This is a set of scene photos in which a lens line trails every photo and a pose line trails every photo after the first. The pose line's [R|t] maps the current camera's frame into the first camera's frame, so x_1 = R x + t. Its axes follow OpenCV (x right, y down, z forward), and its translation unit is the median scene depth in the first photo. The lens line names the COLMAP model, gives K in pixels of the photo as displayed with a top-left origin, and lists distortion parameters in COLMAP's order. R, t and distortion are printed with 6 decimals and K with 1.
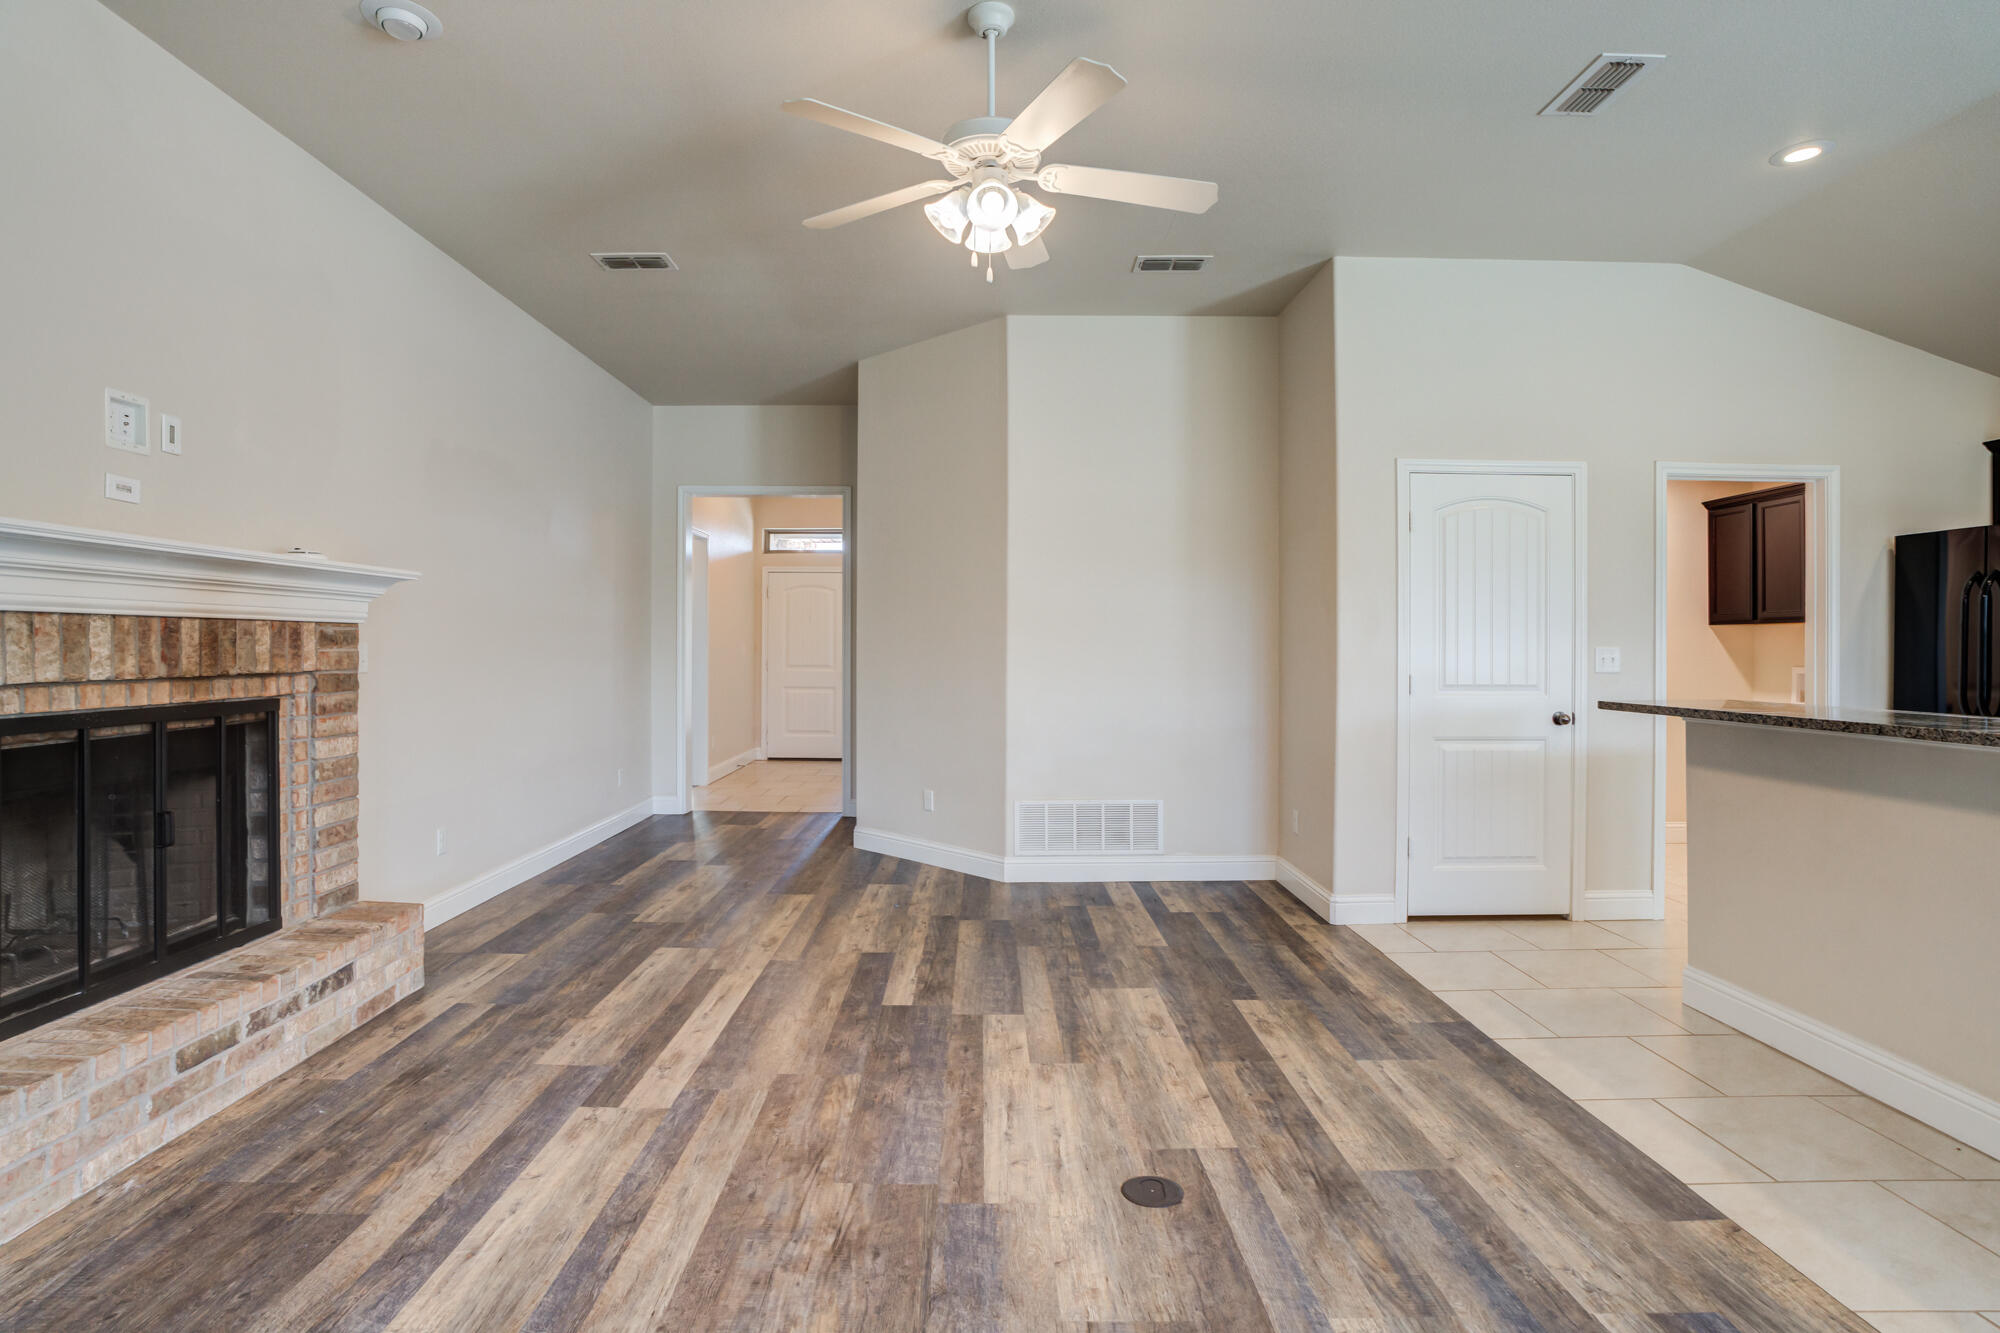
lens RADIAL K [[1011.7, 0, 995.3], [0, 1011.7, 640.1], [0, 0, 1]] dist [-0.059443, 0.022850]
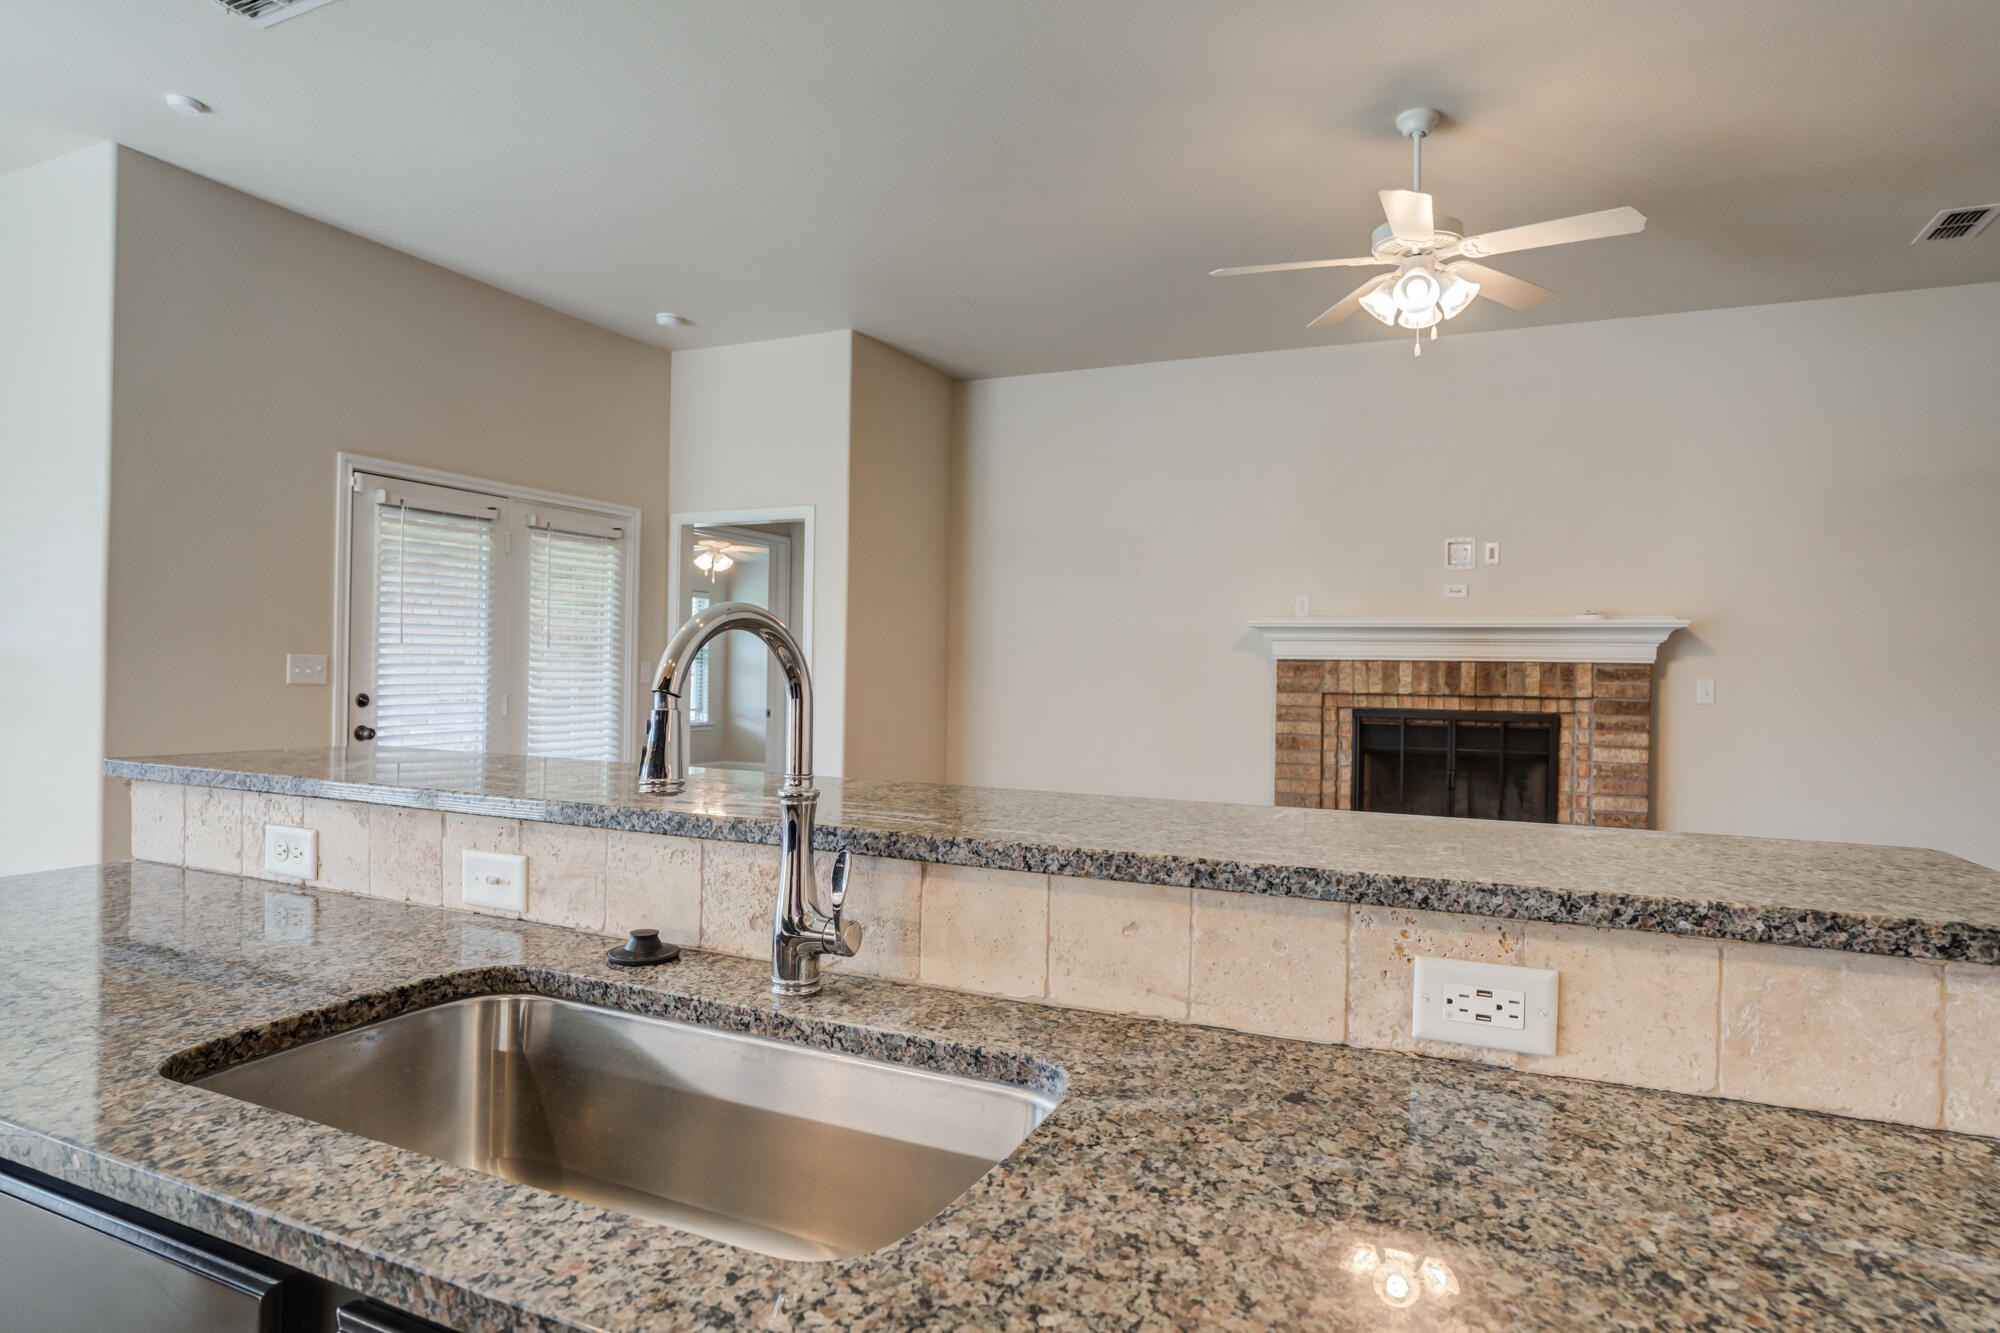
lens RADIAL K [[1118.5, 0, 1041.7], [0, 1118.5, 669.8], [0, 0, 1]] dist [-0.050313, 0.019900]
pose [[-0.408223, -0.010633, -0.912820, 1.150371], [-0.014092, 0.999886, -0.005346, 0.011620], [0.912774, 0.010682, -0.408326, 0.996187]]
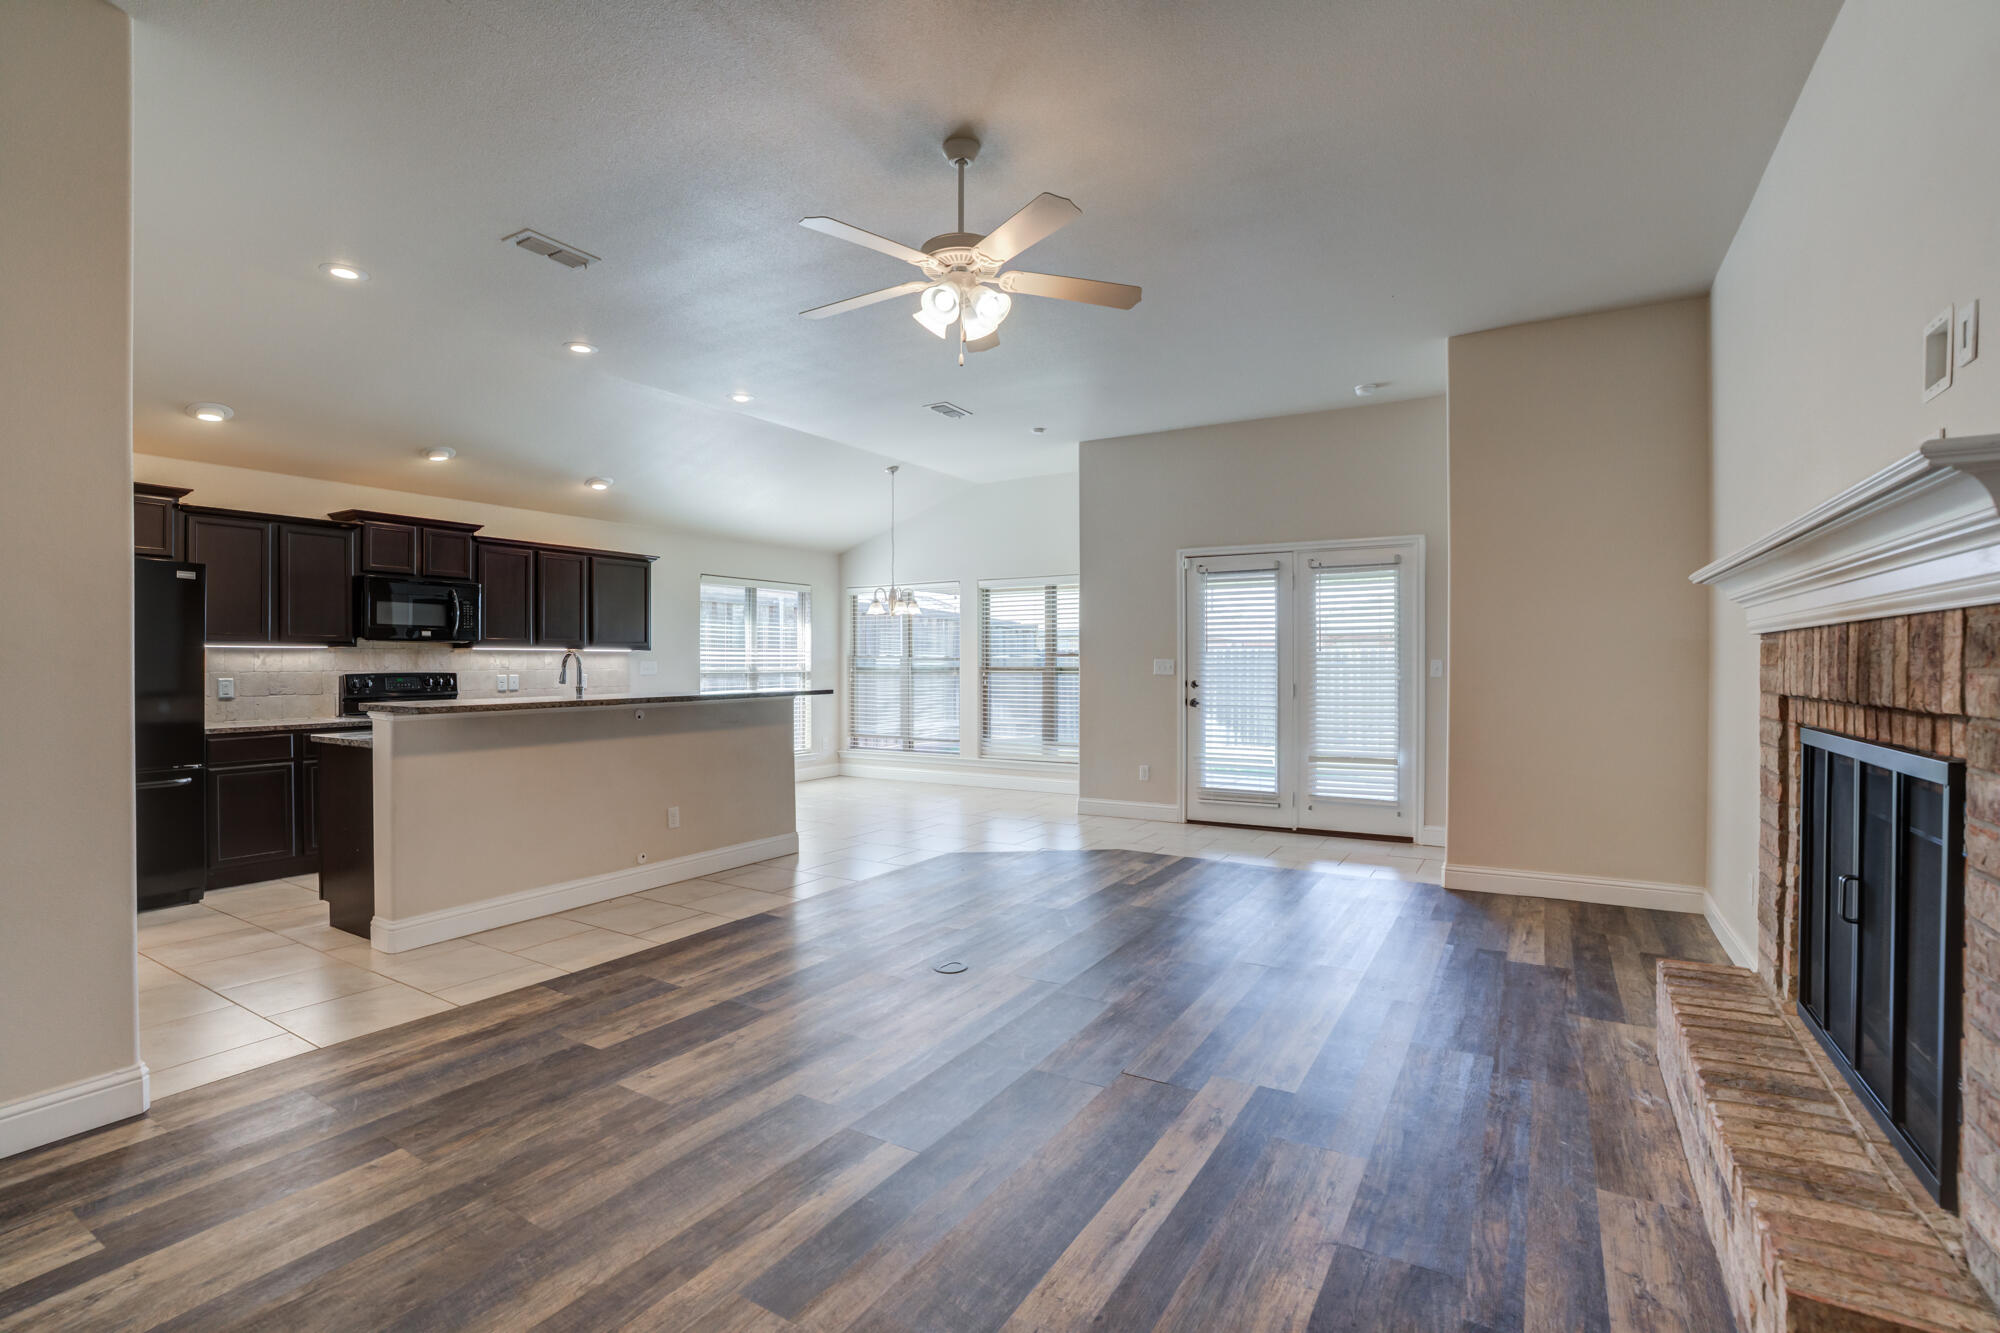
lens RADIAL K [[928.3, 0, 995.1], [0, 928.3, 666.3], [0, 0, 1]] dist [-0.058202, 0.016613]
pose [[-0.850261, -0.005196, 0.526336, -0.557986], [-0.004654, 0.999986, 0.002354, 0.009852], [-0.526342, -0.000448, -0.850273, 1.694263]]
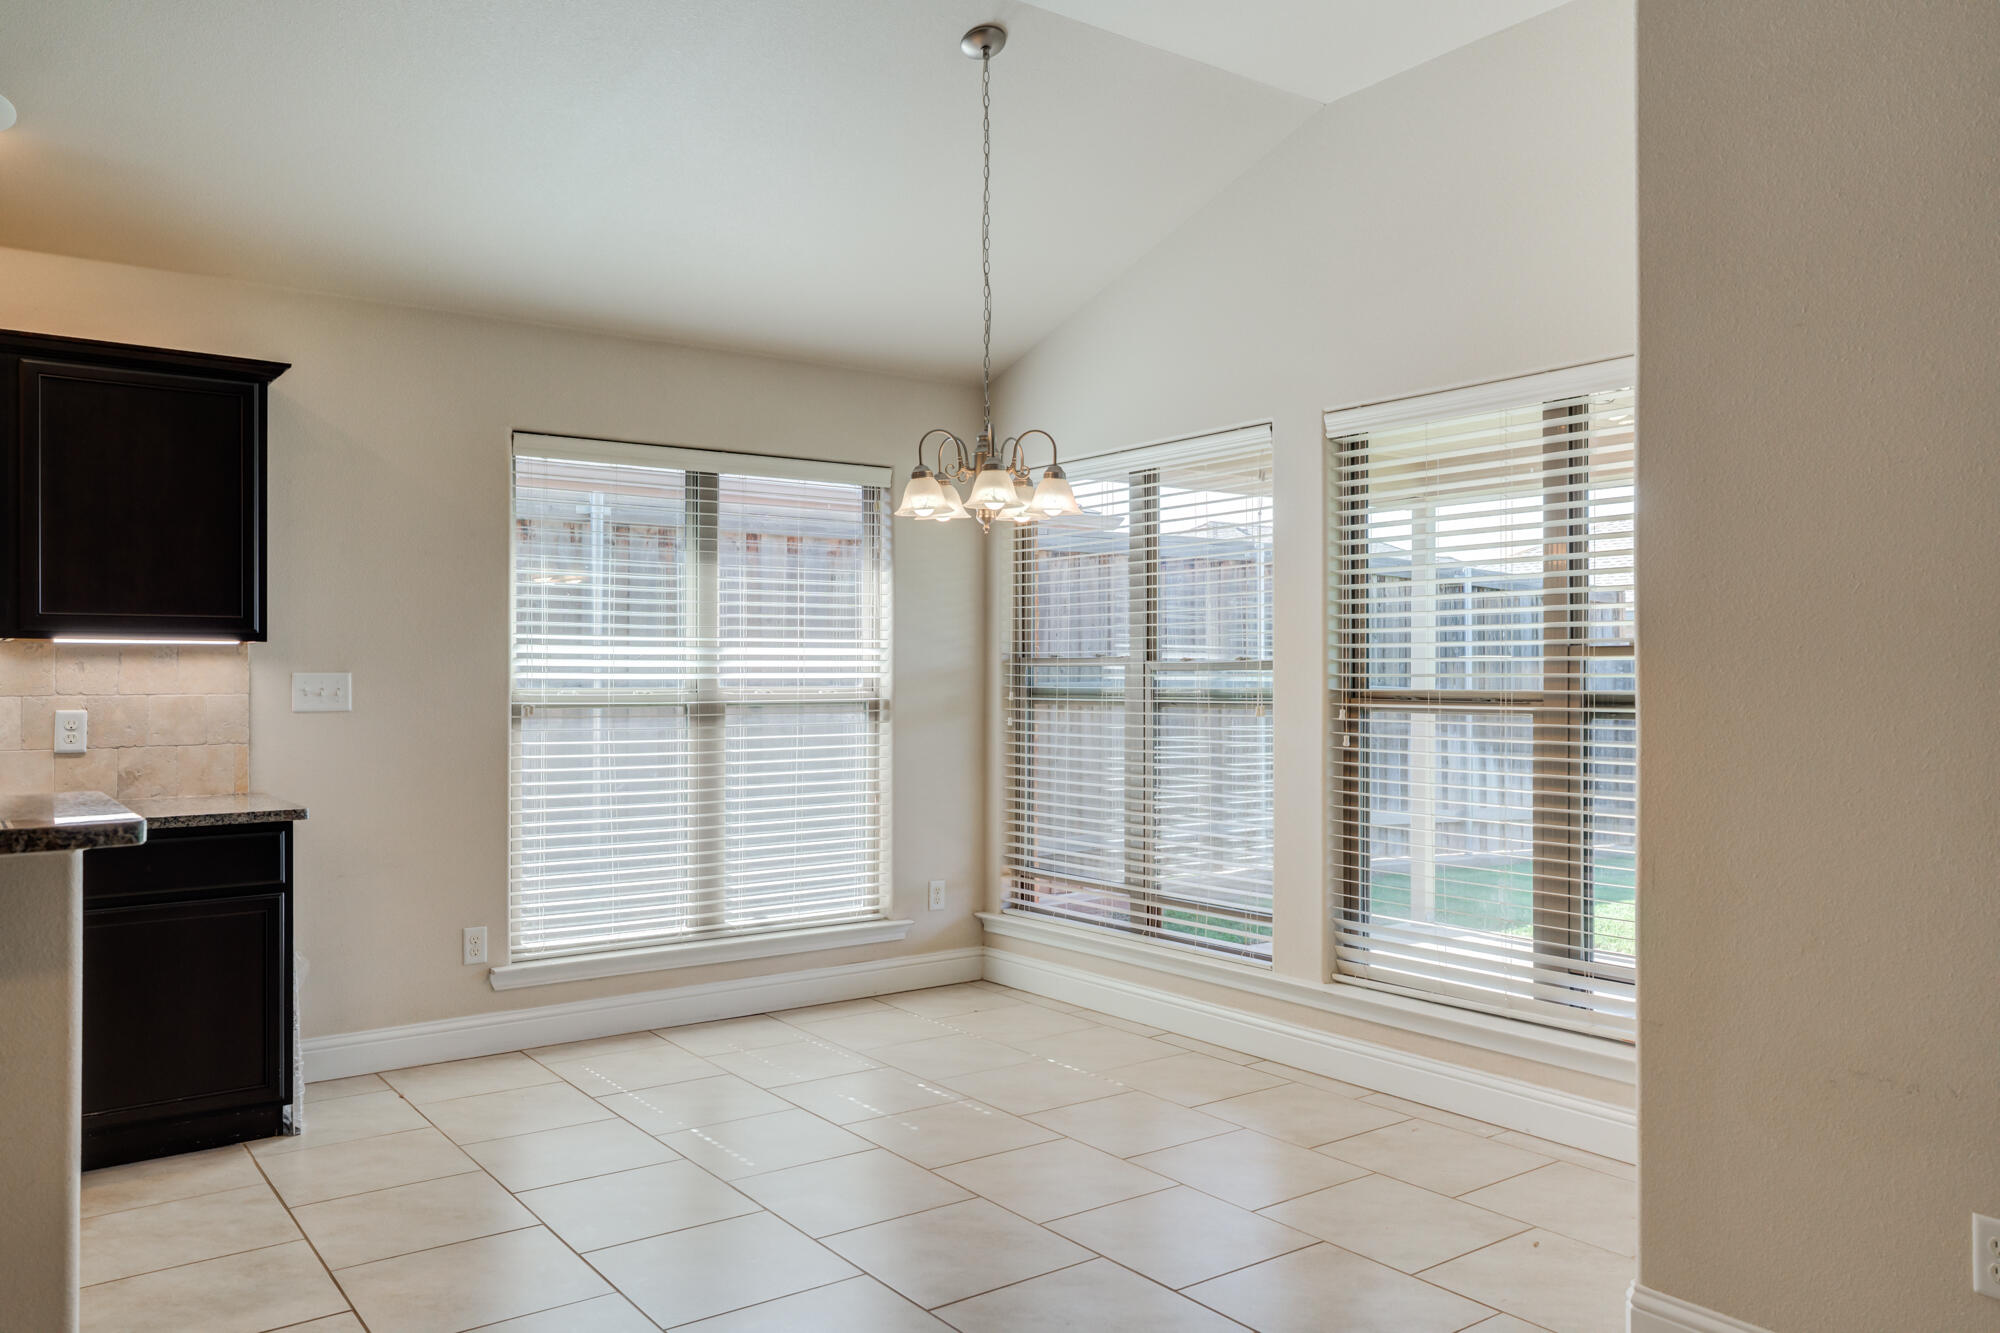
lens RADIAL K [[1475.5, 0, 993.1], [0, 1475.5, 672.7], [0, 0, 1]] dist [0.034660, -0.001776]
pose [[-0.580099, -0.002715, 0.814542, 0.022027], [-0.005174, 0.999987, -0.000352, 0.003978], [-0.814530, -0.004418, -0.580105, 0.369081]]
